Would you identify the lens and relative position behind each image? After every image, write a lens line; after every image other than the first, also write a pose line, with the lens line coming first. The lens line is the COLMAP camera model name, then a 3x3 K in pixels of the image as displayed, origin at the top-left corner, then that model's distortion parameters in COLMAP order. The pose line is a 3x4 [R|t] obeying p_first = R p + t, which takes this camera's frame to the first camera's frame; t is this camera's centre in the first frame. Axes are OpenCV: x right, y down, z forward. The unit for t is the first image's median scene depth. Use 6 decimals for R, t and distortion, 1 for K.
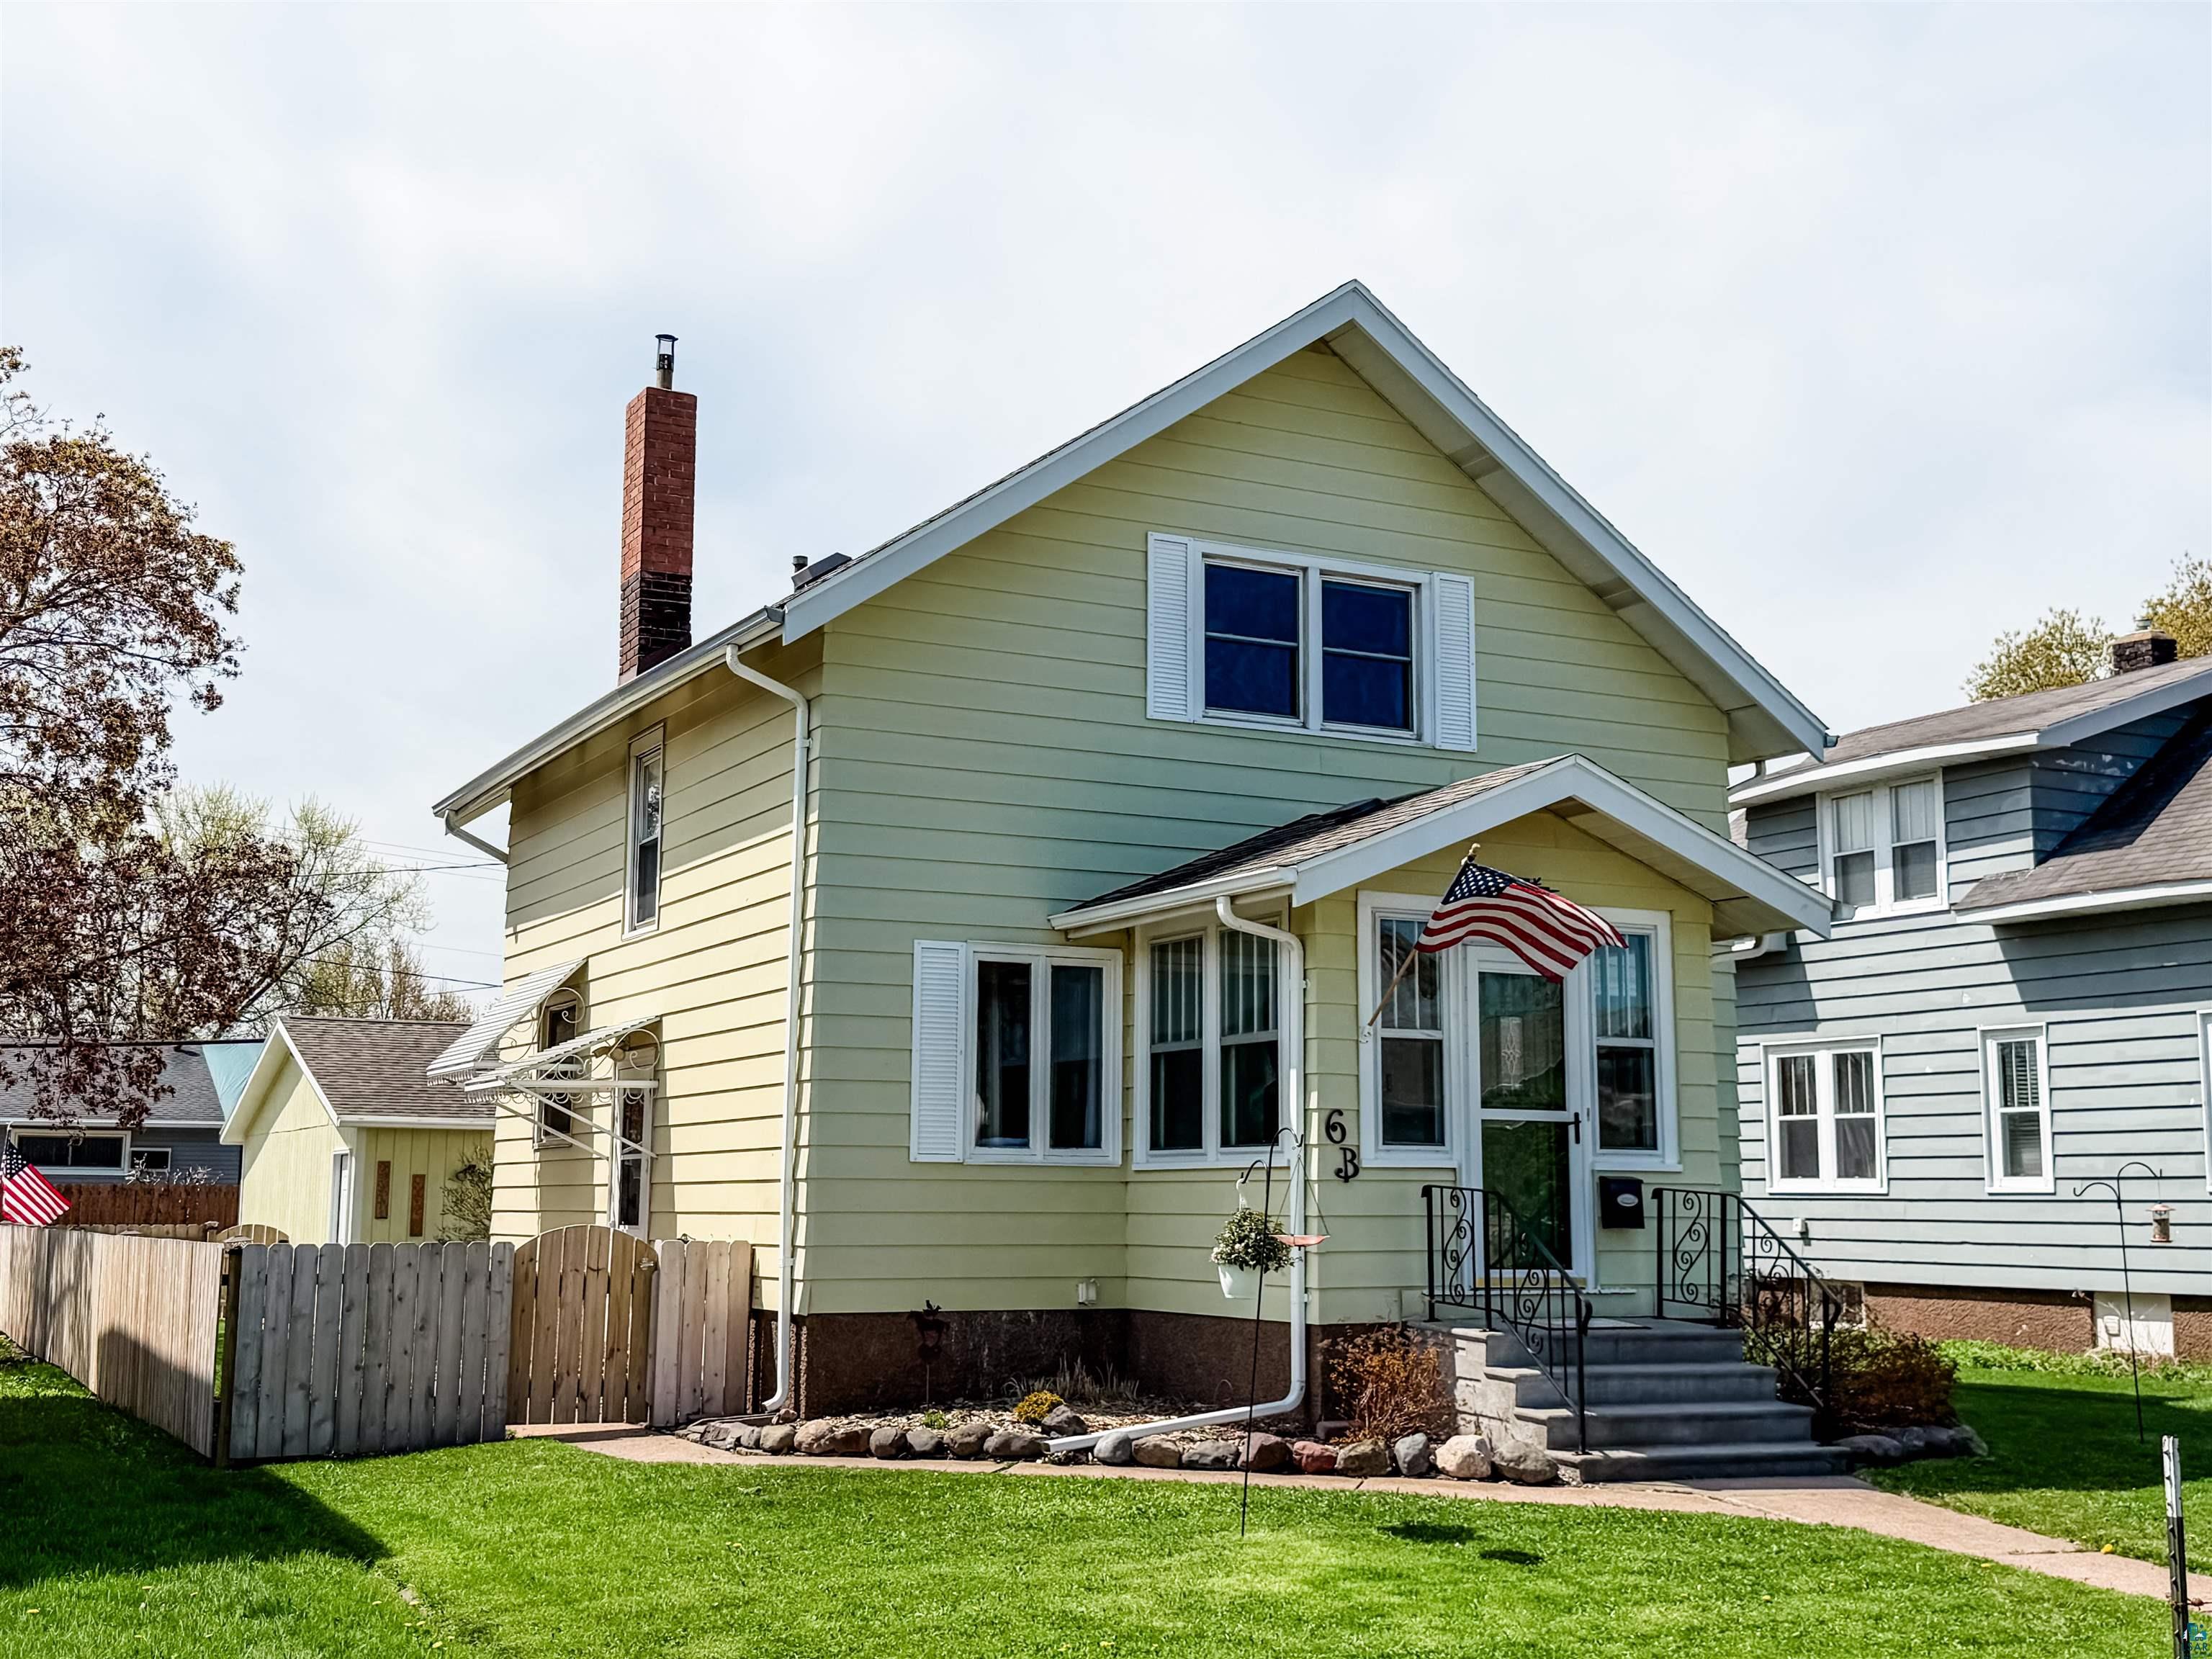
lens RADIAL K [[2545.9, 0, 1097.7], [0, 2545.9, 812.8], [0, 0, 1]] dist [0.100132, 0.000000]
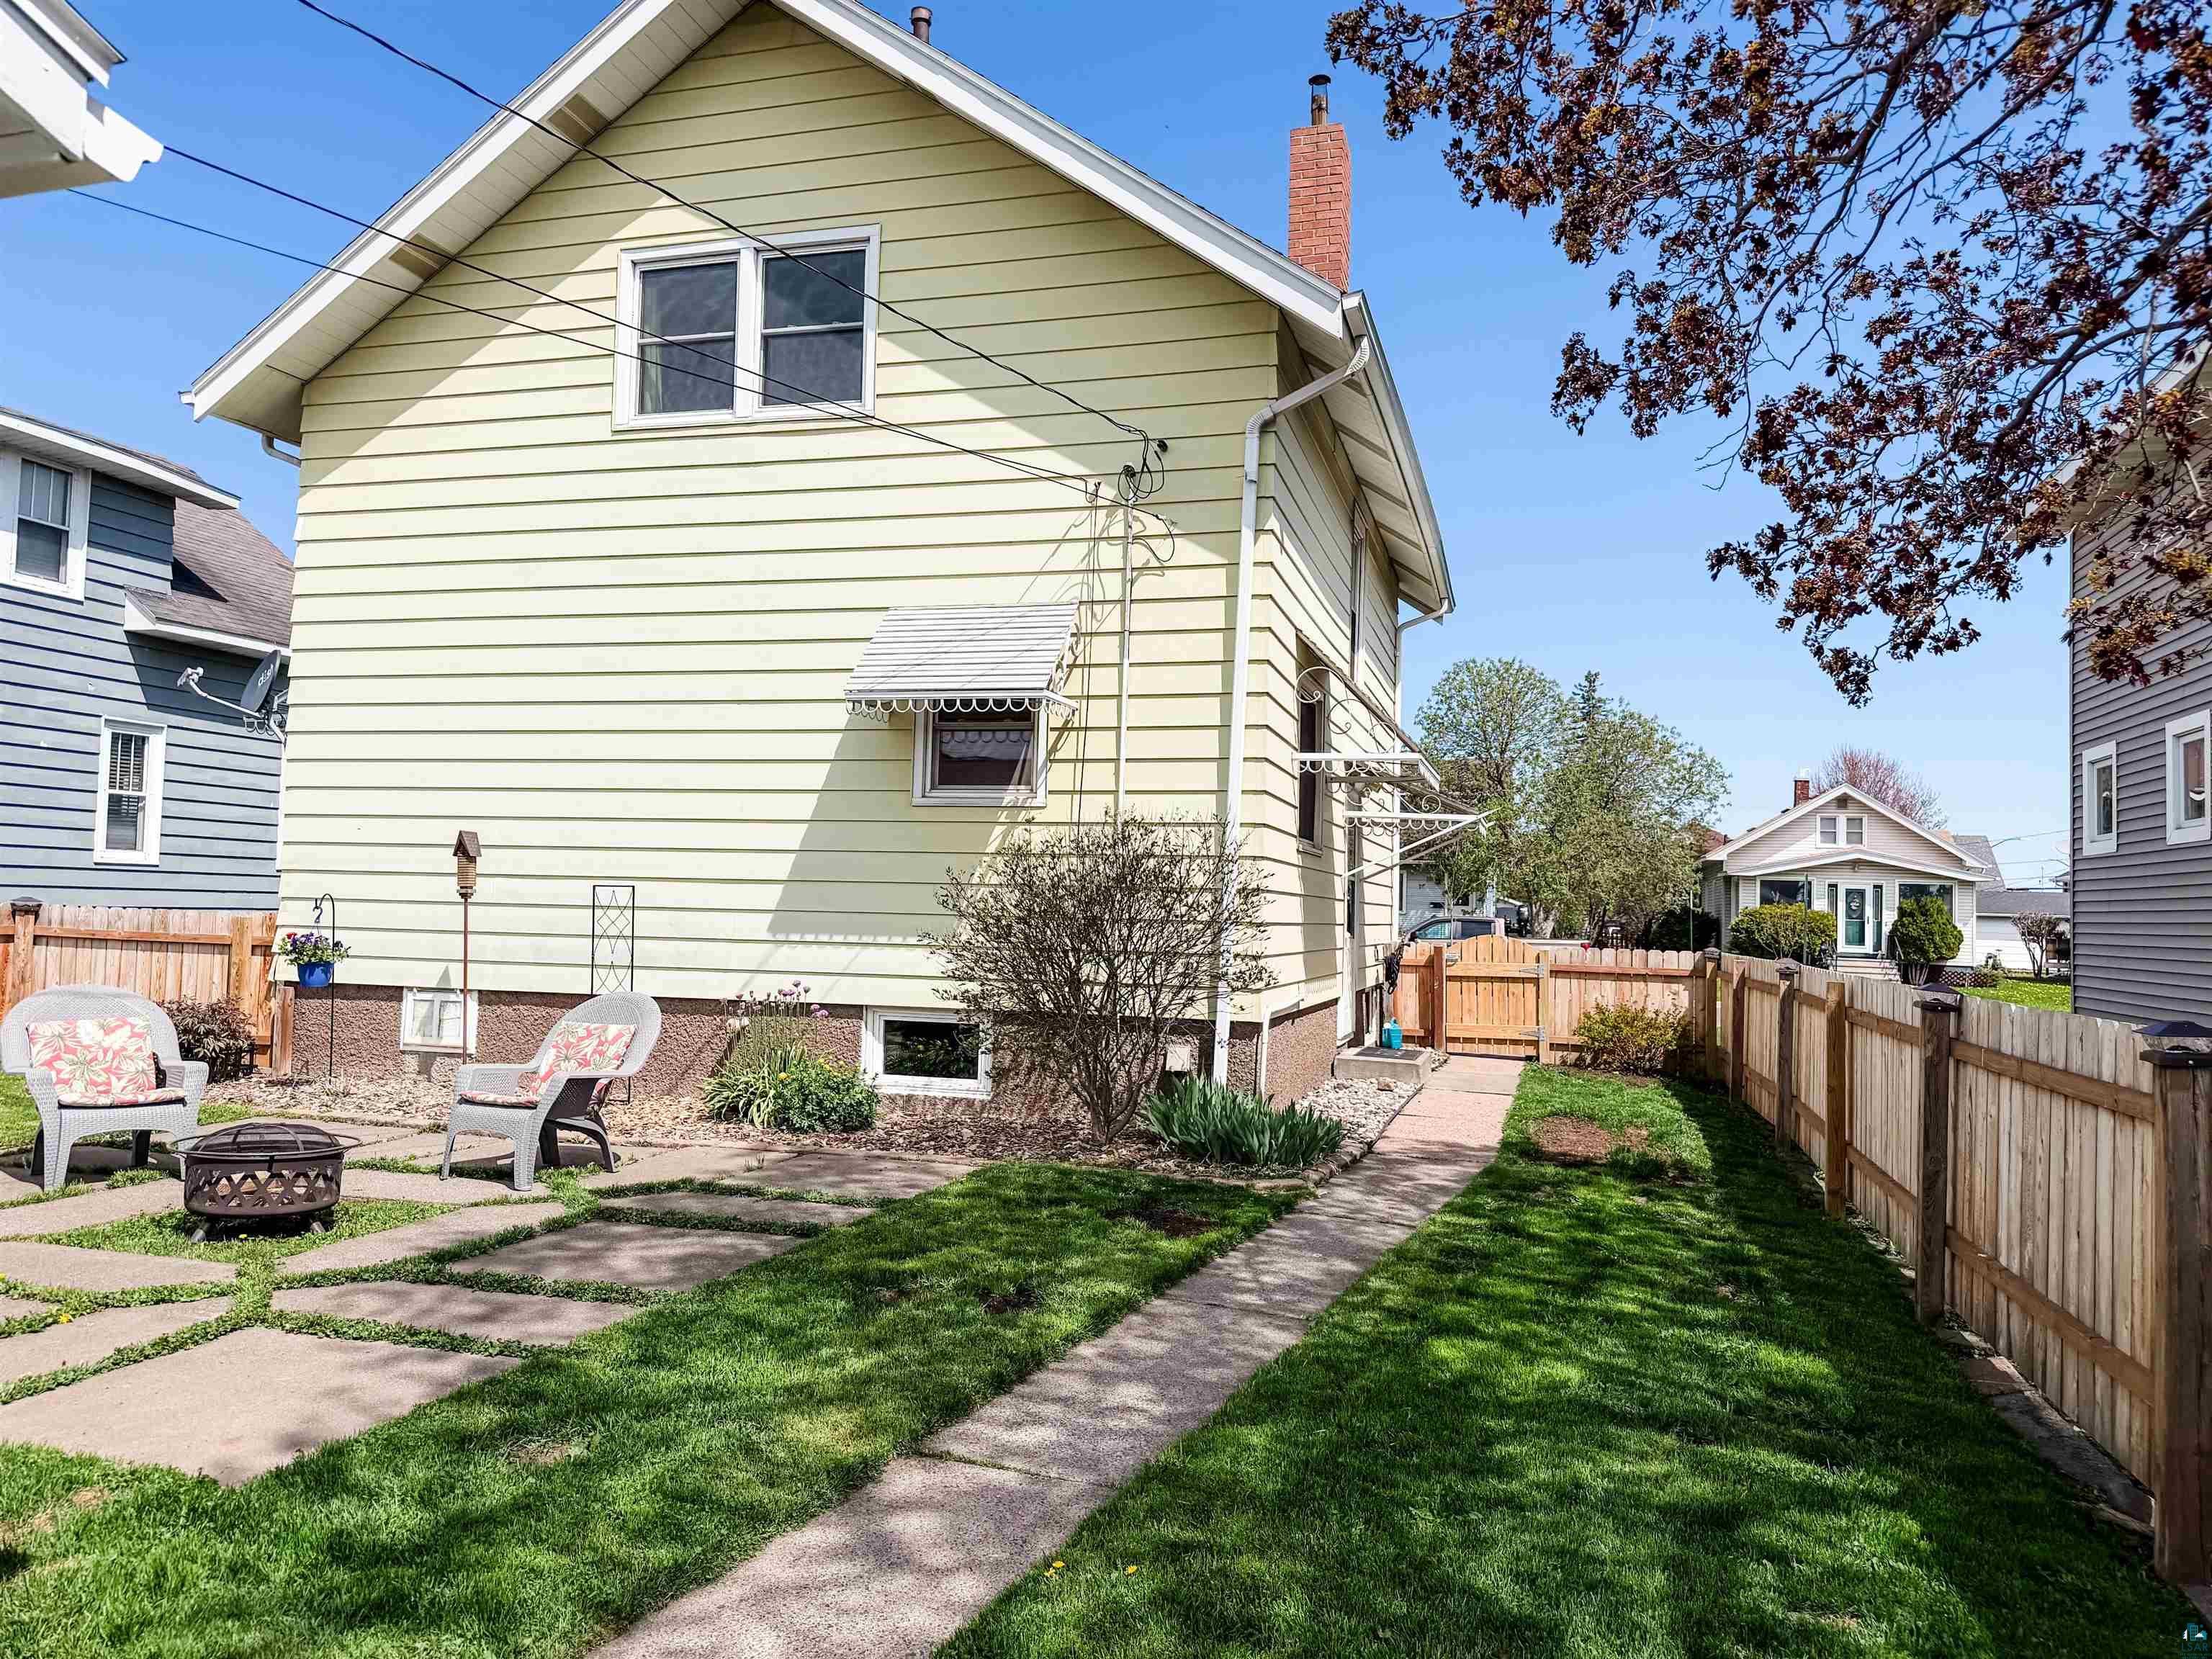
lens RADIAL K [[1557.2, 0, 1095.5], [0, 1557.2, 836.7], [0, 0, 1]] dist [0.037714, -0.001702]
pose [[-0.732949, 0.005124, 0.680264, -0.549689], [-0.135476, 0.978842, -0.153341, 0.228243], [-0.666657, -0.204551, -0.716748, 1.505044]]
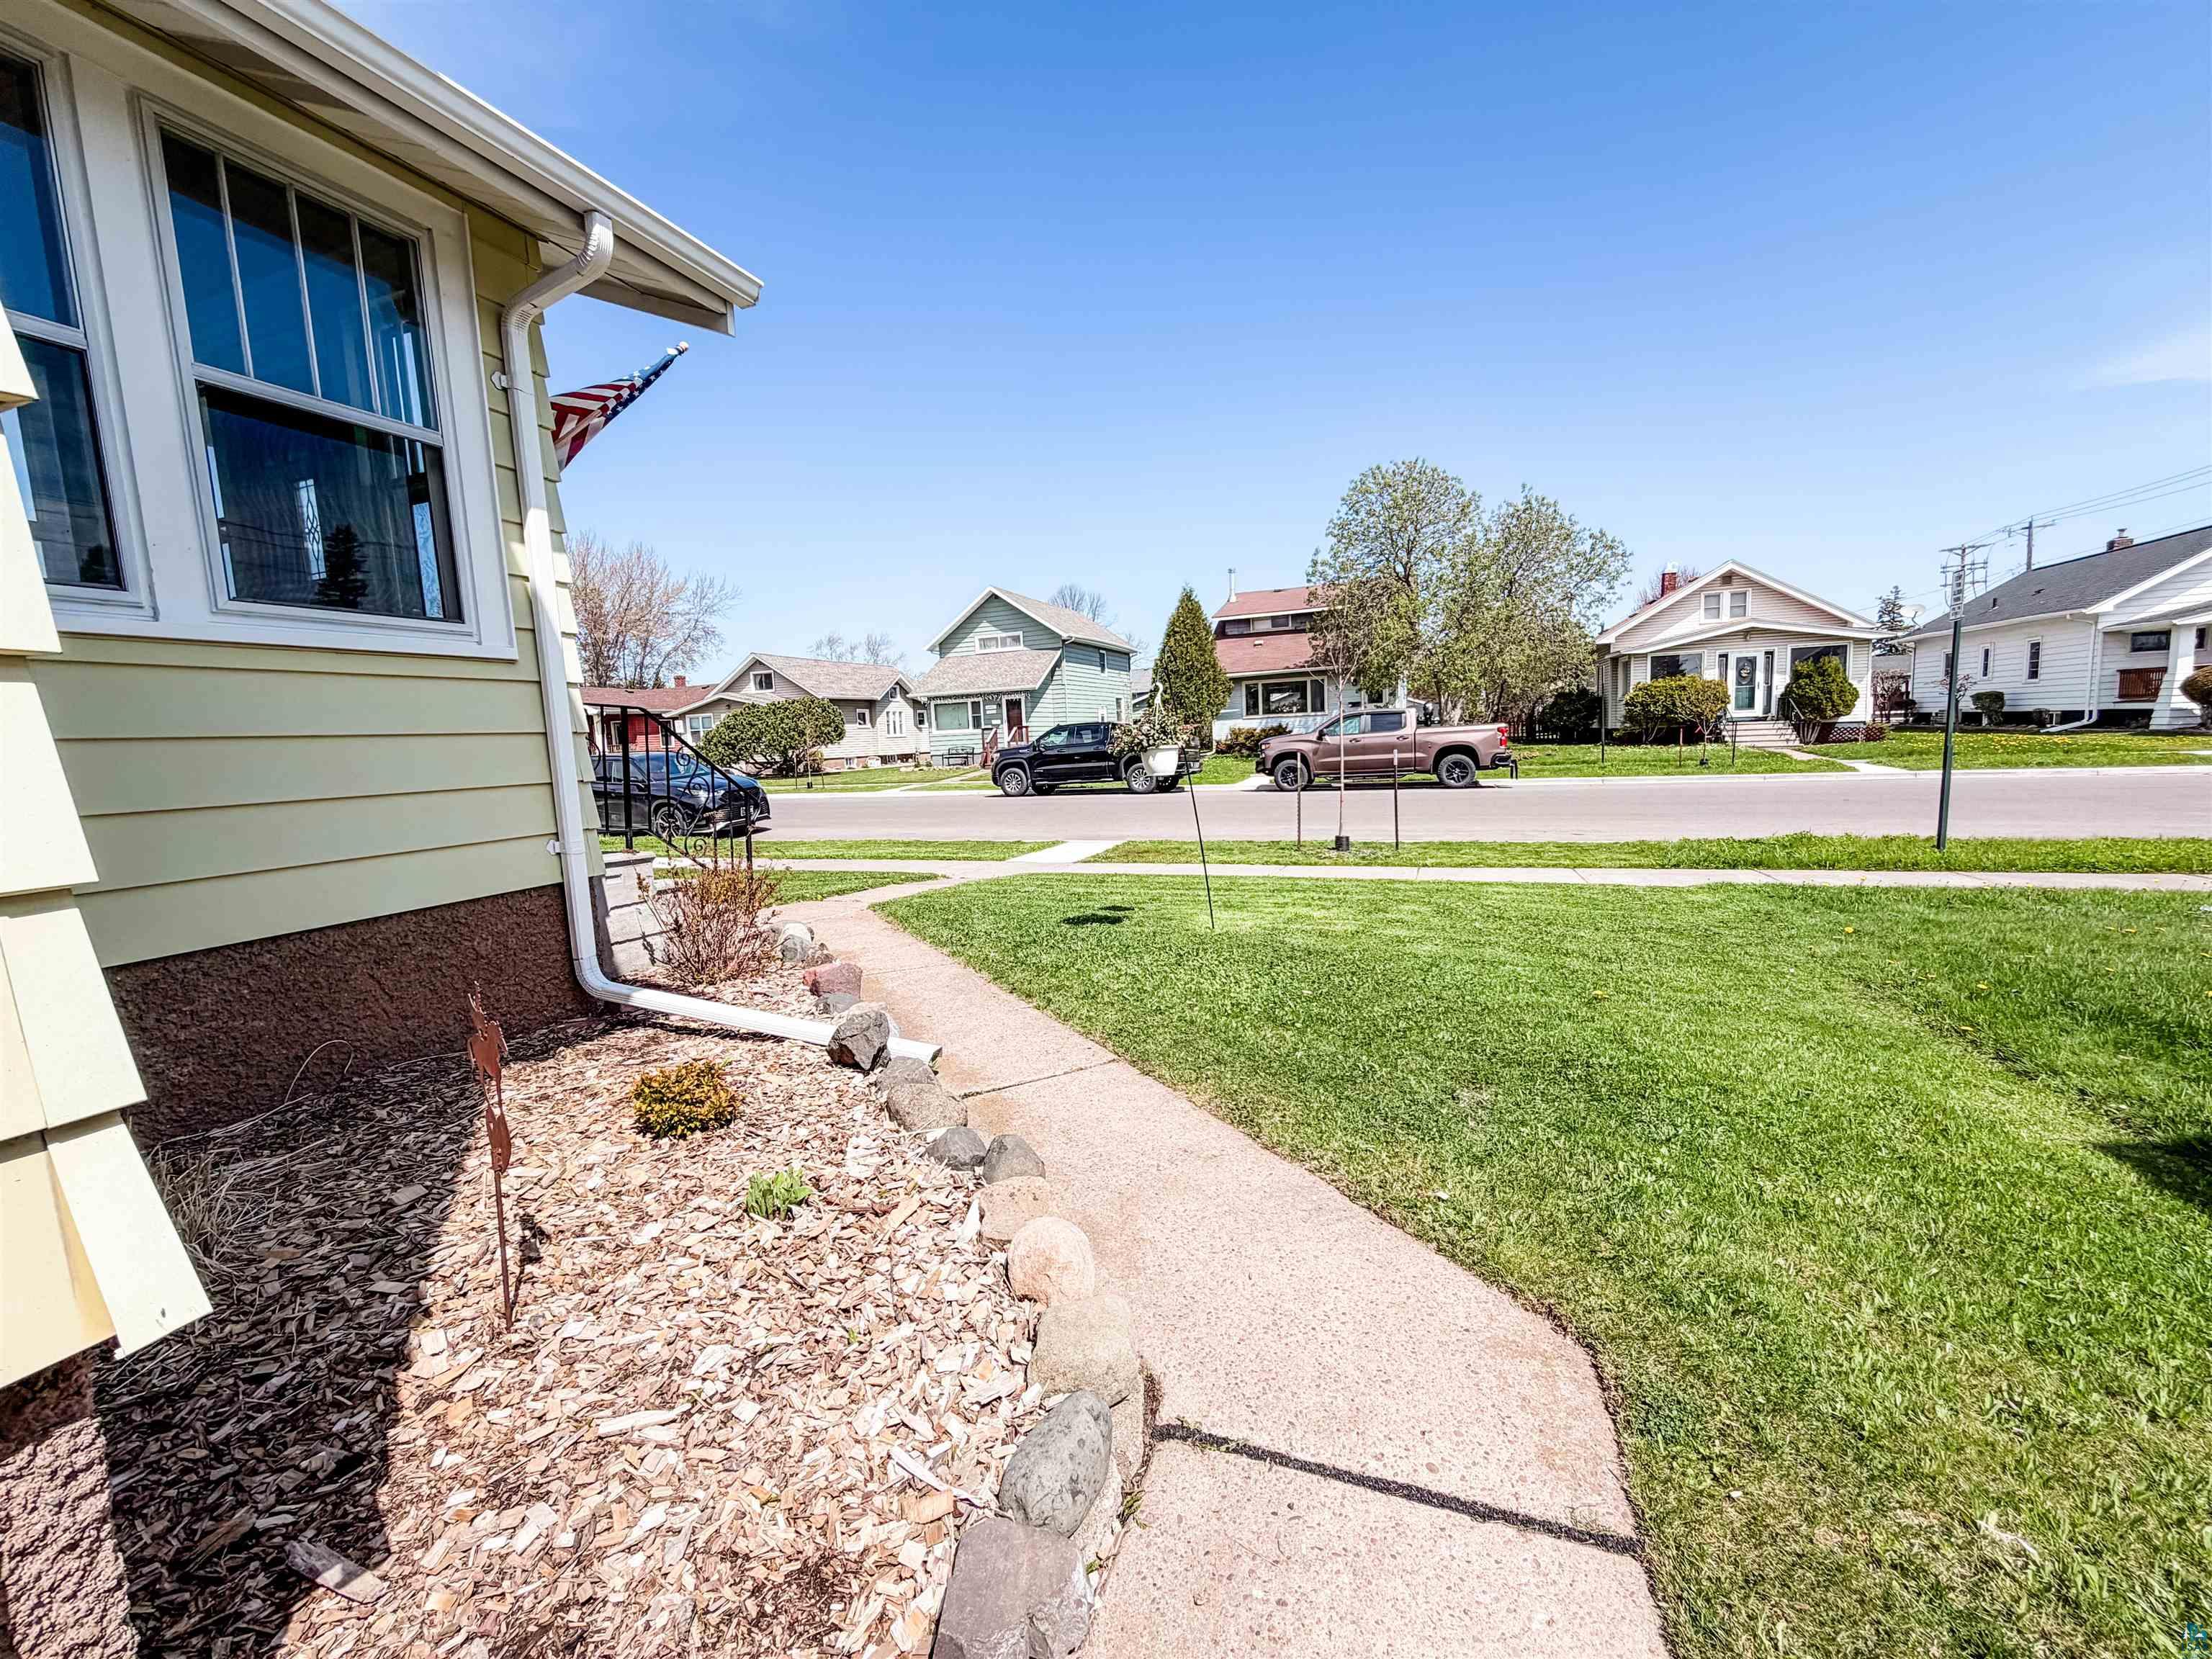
lens RADIAL K [[886.3, 0, 1111.8], [0, 886.3, 829.8], [0, 0, 1]] dist [-0.012096, -0.000084]
pose [[-0.682943, -0.052790, 0.728562, -0.438953], [-0.068171, 0.997638, 0.008384, 0.200513], [-0.727284, -0.043941, -0.684929, 1.301340]]
